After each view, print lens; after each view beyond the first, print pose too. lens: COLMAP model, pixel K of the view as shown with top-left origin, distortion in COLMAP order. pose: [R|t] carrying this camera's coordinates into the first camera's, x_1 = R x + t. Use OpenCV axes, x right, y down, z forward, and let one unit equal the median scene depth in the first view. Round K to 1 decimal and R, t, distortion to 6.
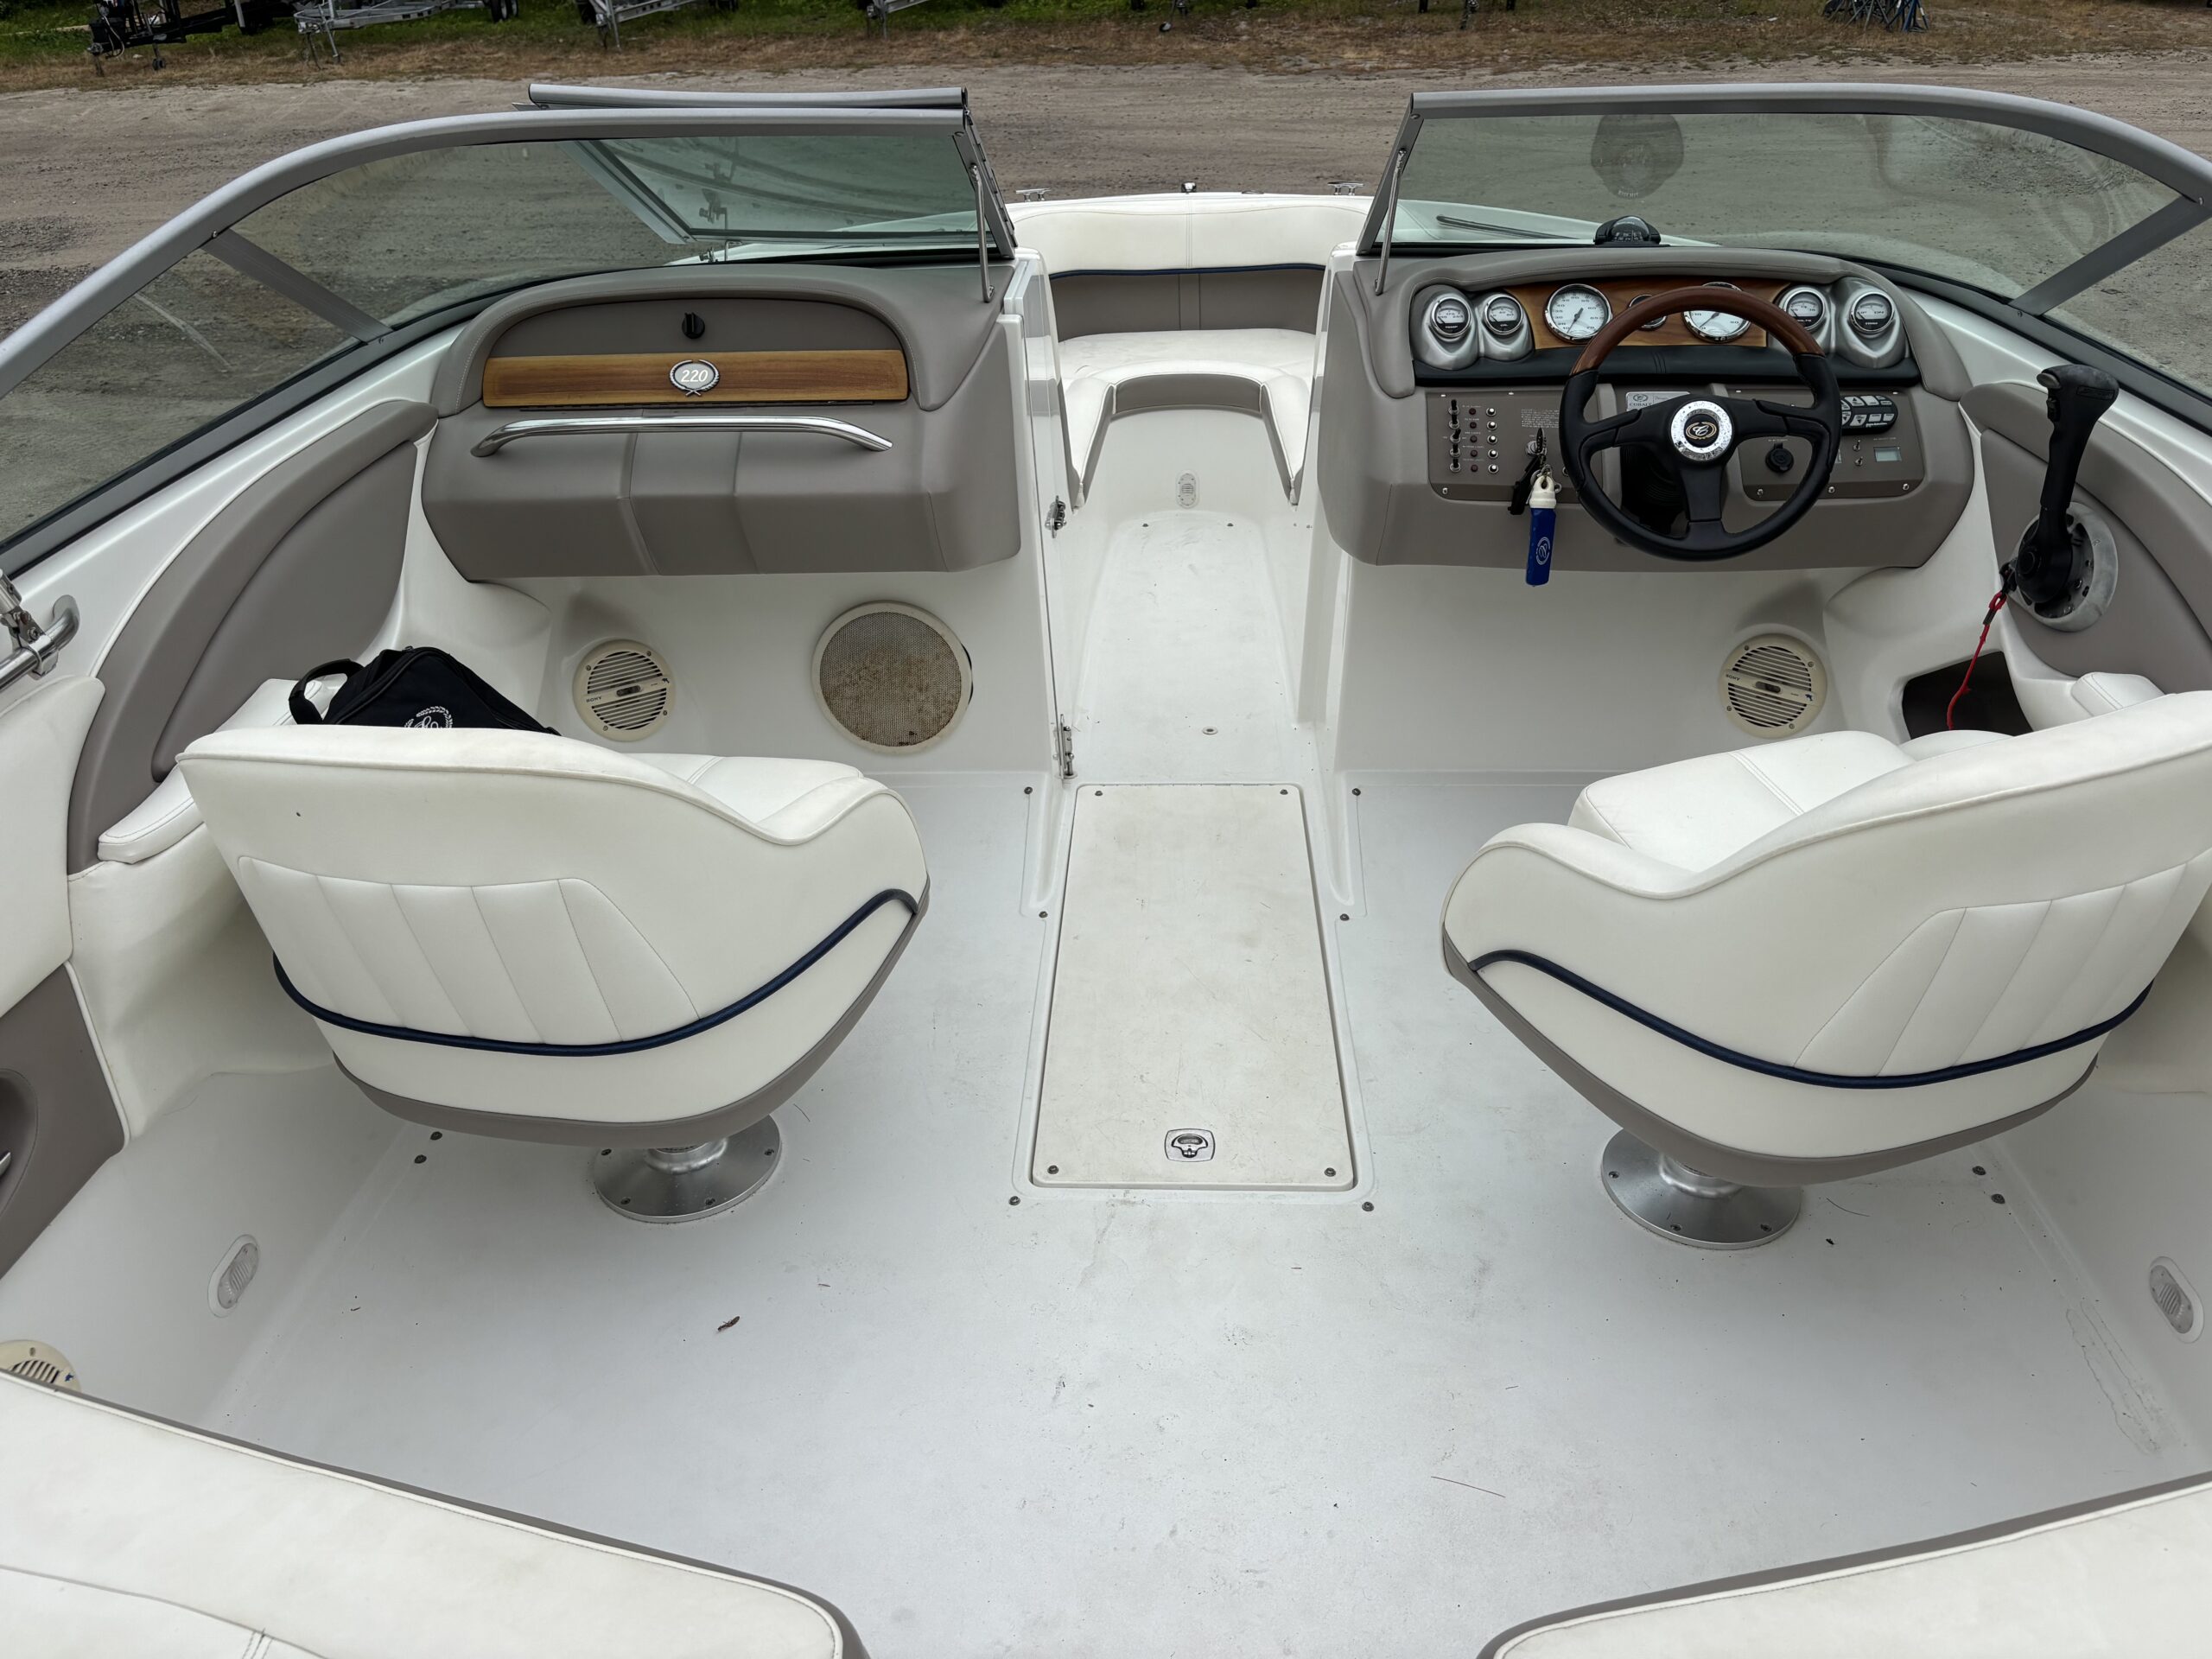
lens RADIAL K [[1680.9, 0, 1107.9], [0, 1680.9, 838.2], [0, 0, 1]] dist [0.008334, -0.010363]
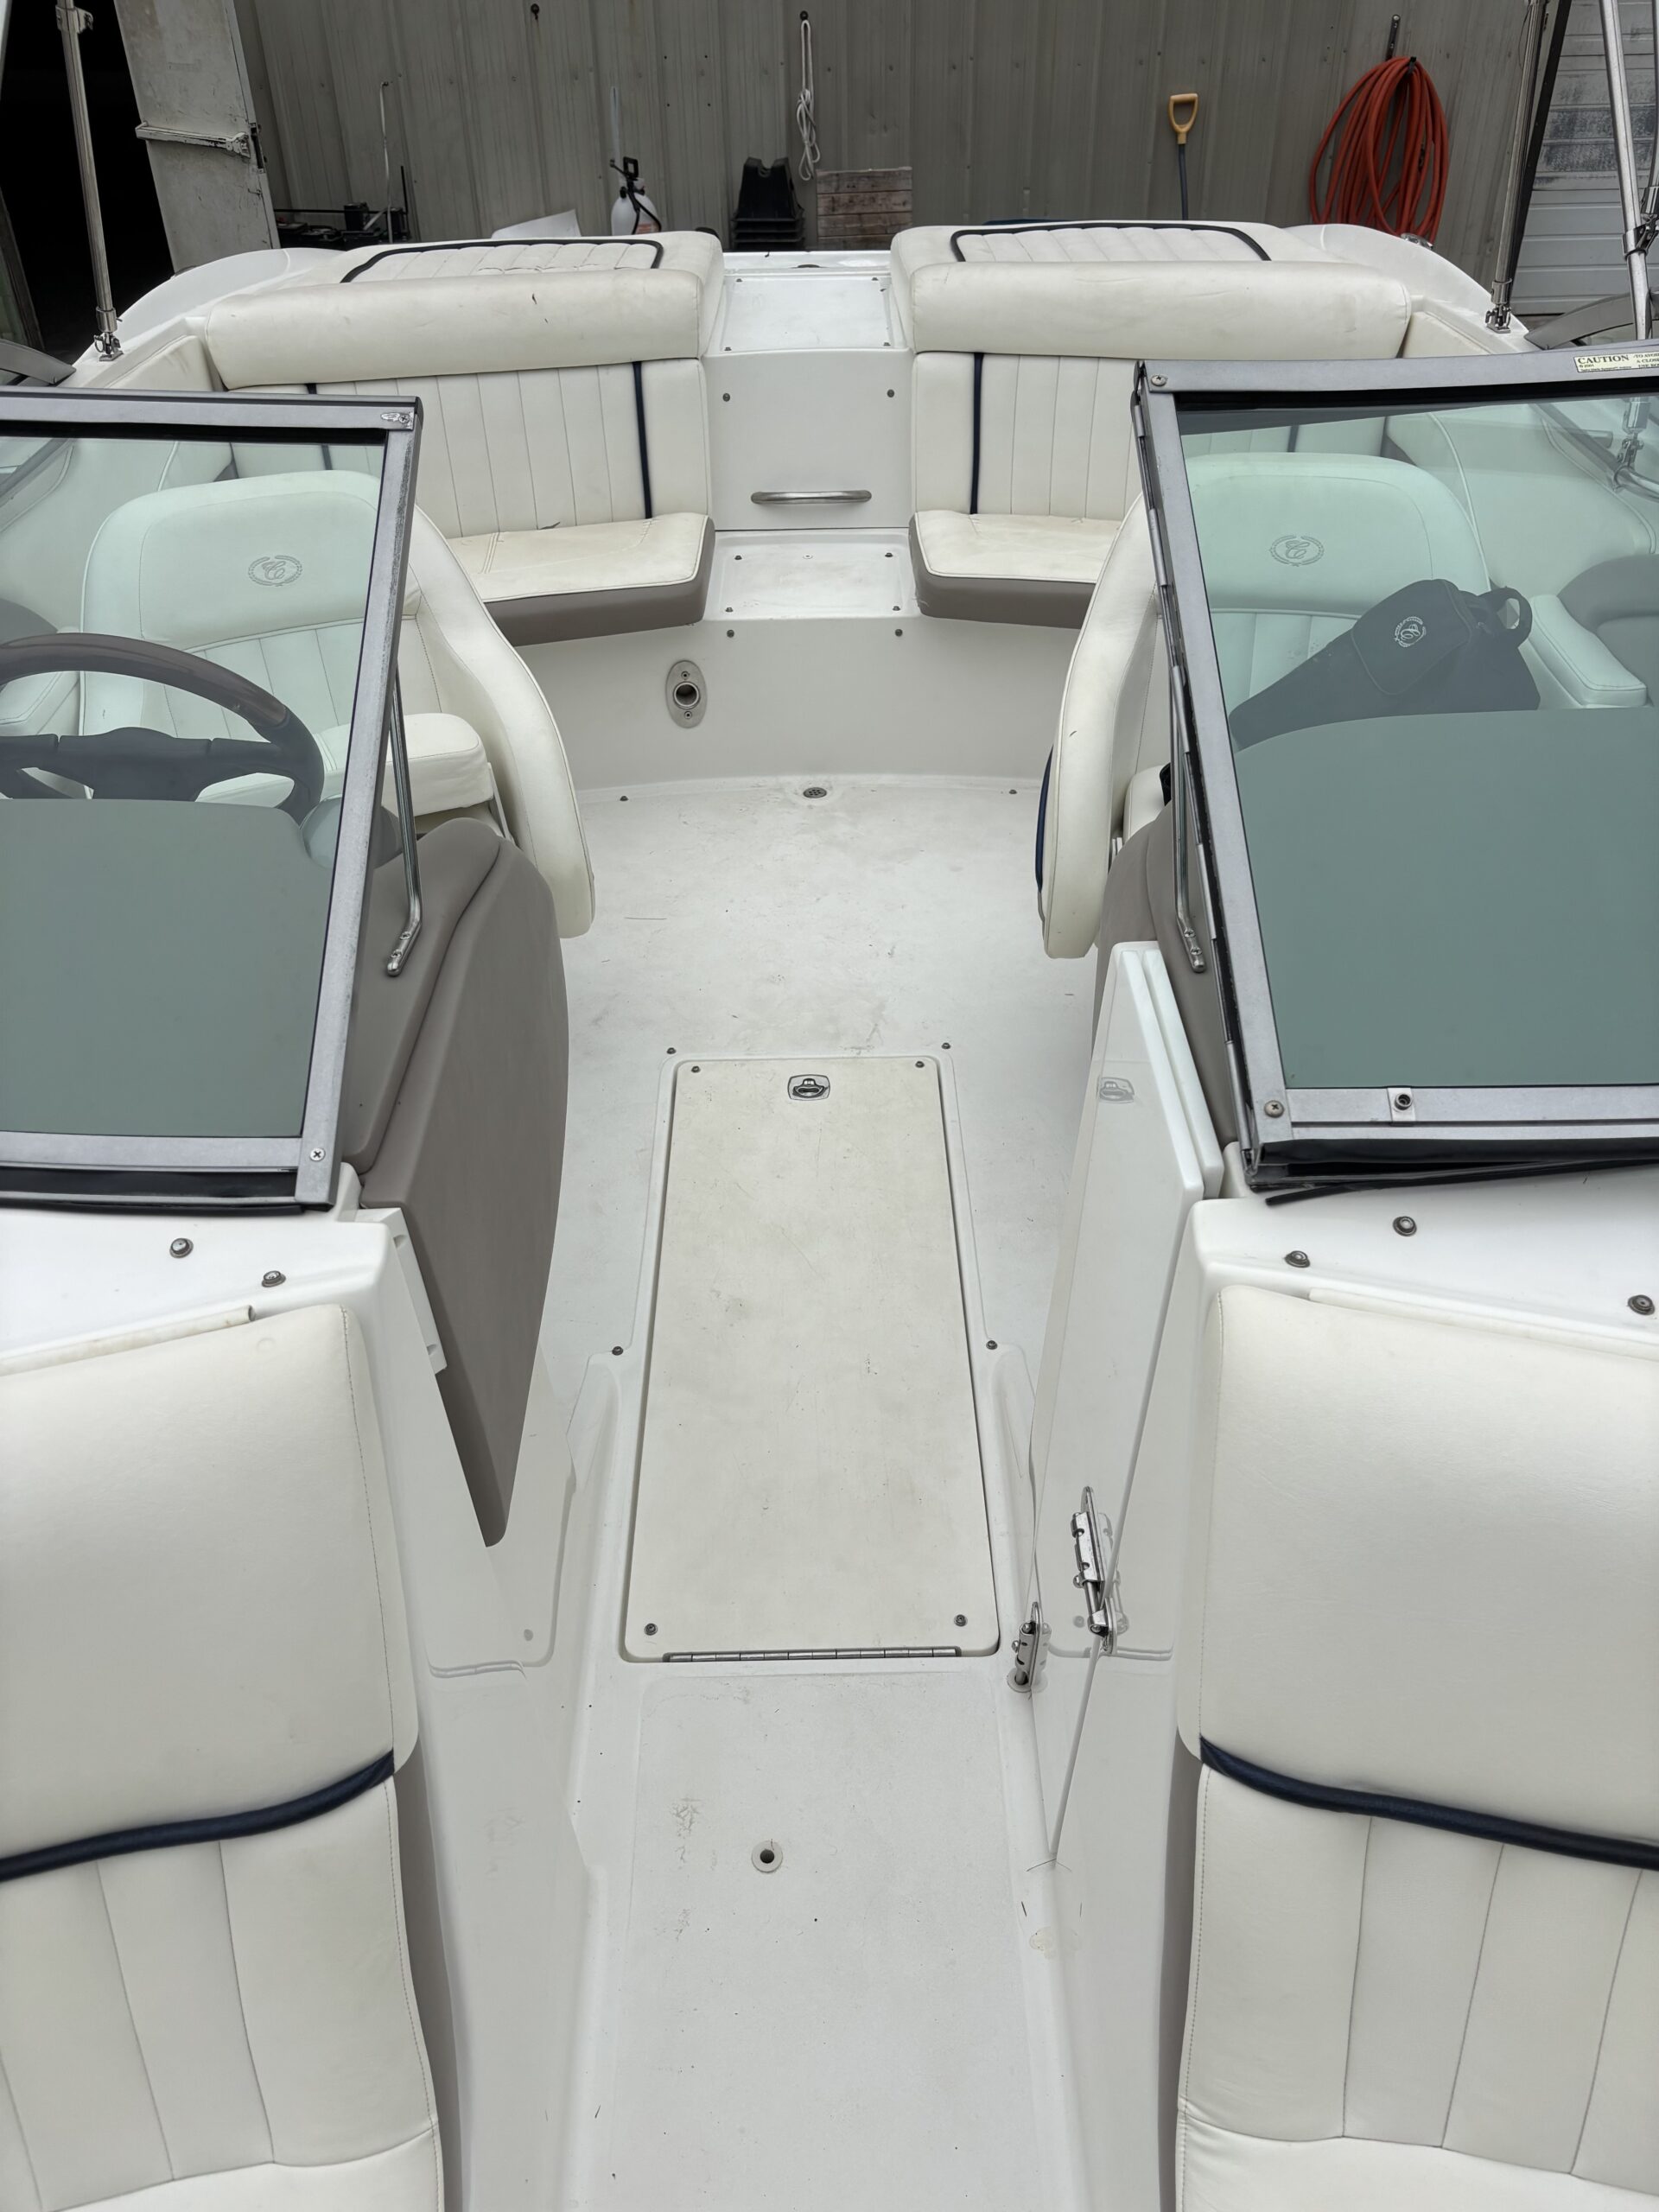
lens RADIAL K [[1680.6, 0, 815.6], [0, 1680.6, 1111.8], [0, 0, 1]] dist [0.084418, -0.097998]
pose [[-0.998320, 0.057013, -0.010328, 0.051706], [0.010739, 0.357234, 0.933953, -0.829563], [0.056937, 0.932273, -0.357246, 1.307079]]
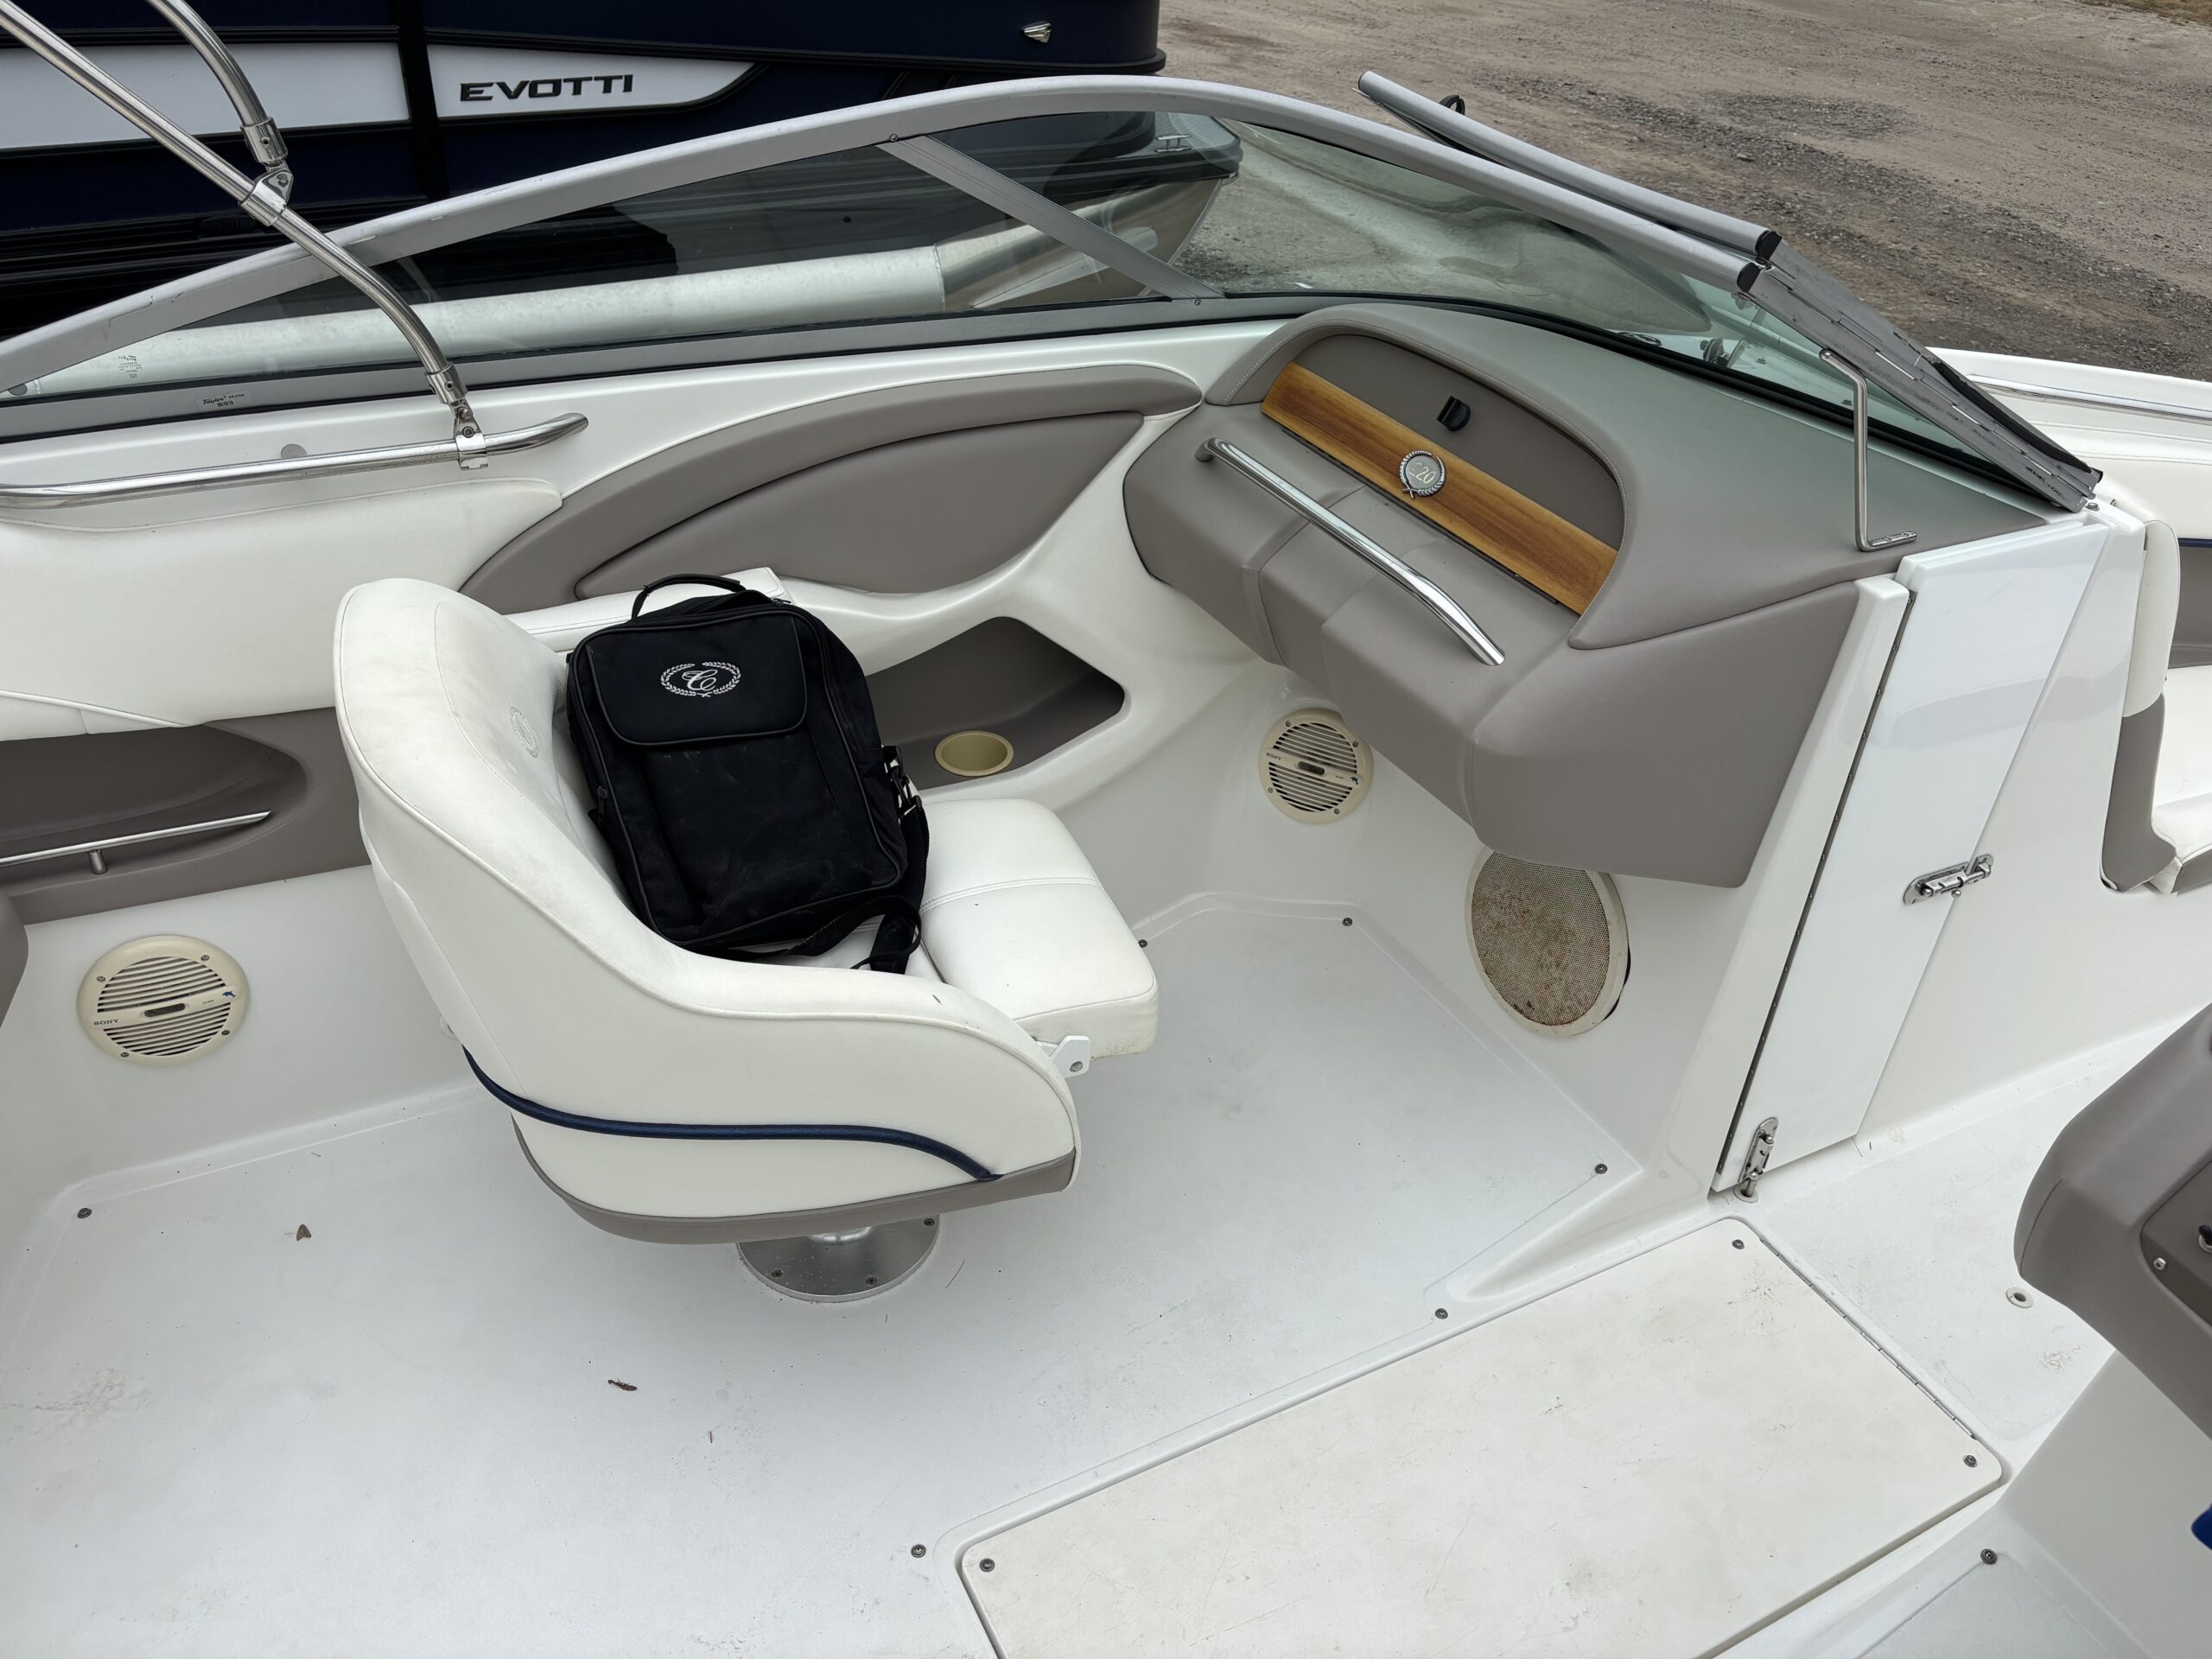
lens RADIAL K [[1683.9, 0, 1106.7], [0, 1683.9, 790.1], [0, 0, 1]] dist [-0.003912, 0.000767]
pose [[0.502306, 0.521394, -0.689810, 0.299858], [-0.505280, 0.824368, 0.255166, -0.278642], [0.701699, 0.220376, 0.677535, 0.398083]]
